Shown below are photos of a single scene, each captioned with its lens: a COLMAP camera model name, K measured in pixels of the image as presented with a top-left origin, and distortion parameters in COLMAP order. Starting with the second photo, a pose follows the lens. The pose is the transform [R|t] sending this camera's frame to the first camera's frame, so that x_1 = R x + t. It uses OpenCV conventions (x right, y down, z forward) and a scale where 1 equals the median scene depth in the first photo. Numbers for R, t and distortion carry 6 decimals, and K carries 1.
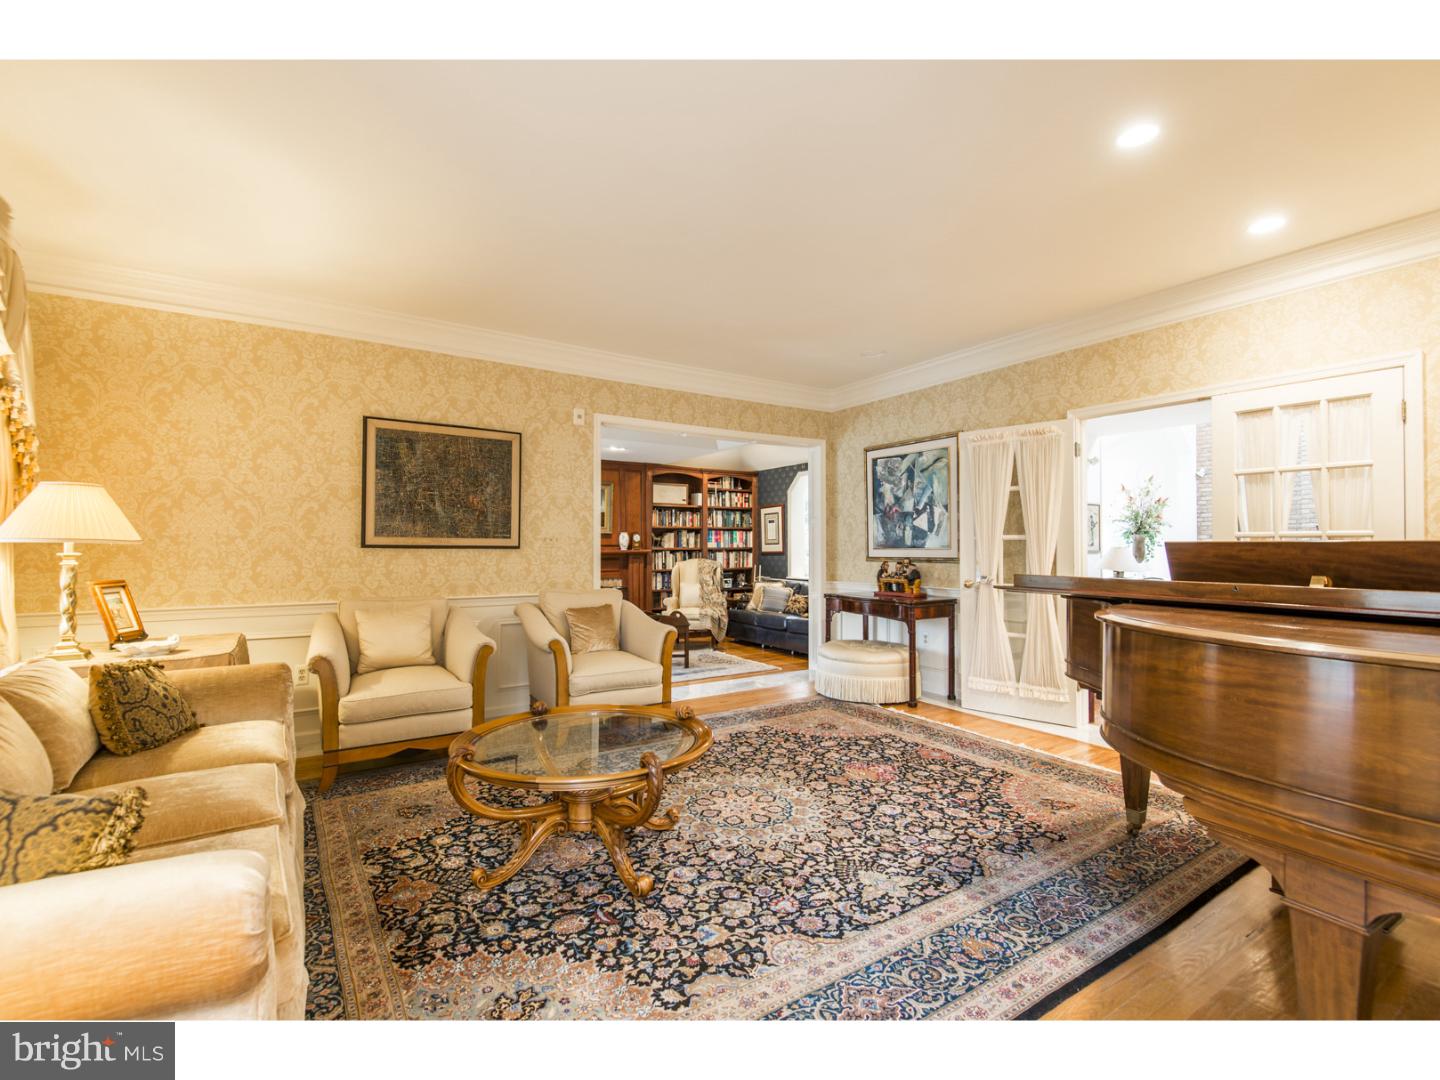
lens RADIAL K [[650.0, 0, 720.0], [0, 650.0, 540.0], [0, 0, 1]] dist [0.023037, -0.017715]
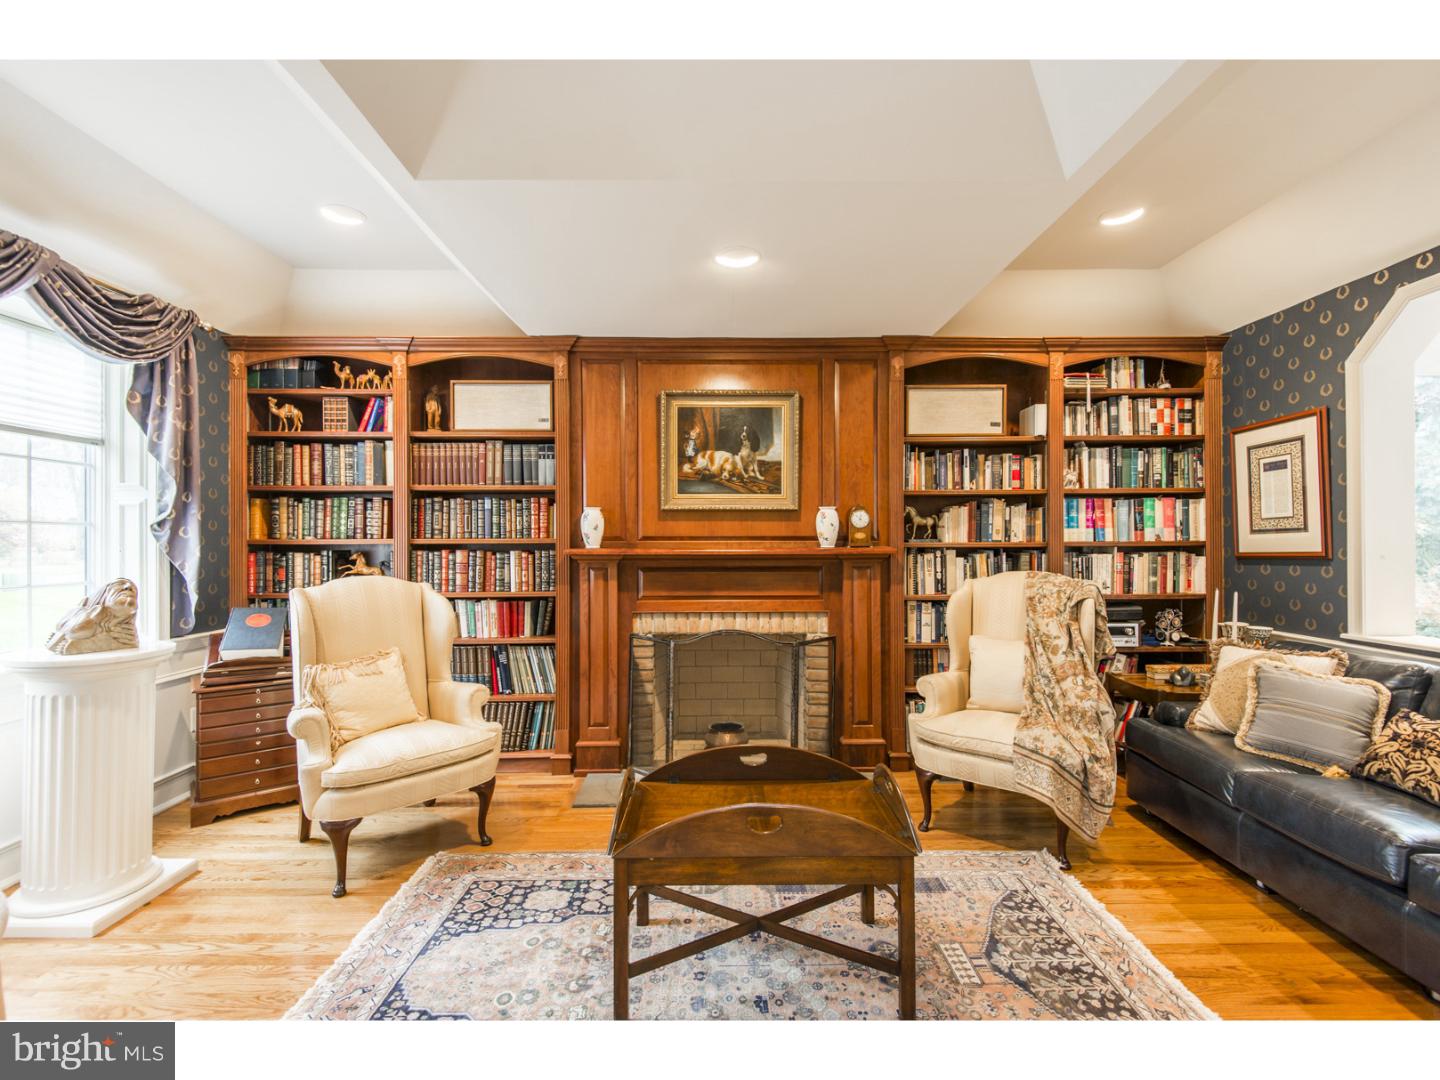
lens RADIAL K [[650.0, 0, 720.0], [0, 650.0, 540.0], [0, 0, 1]] dist [0.023037, -0.017715]
pose [[0.841190, -0.003886, -0.540726, 0.019275], [0.007317, 0.999964, 0.004196, 0.007367], [0.540690, -0.007486, 0.841189, 0.555343]]
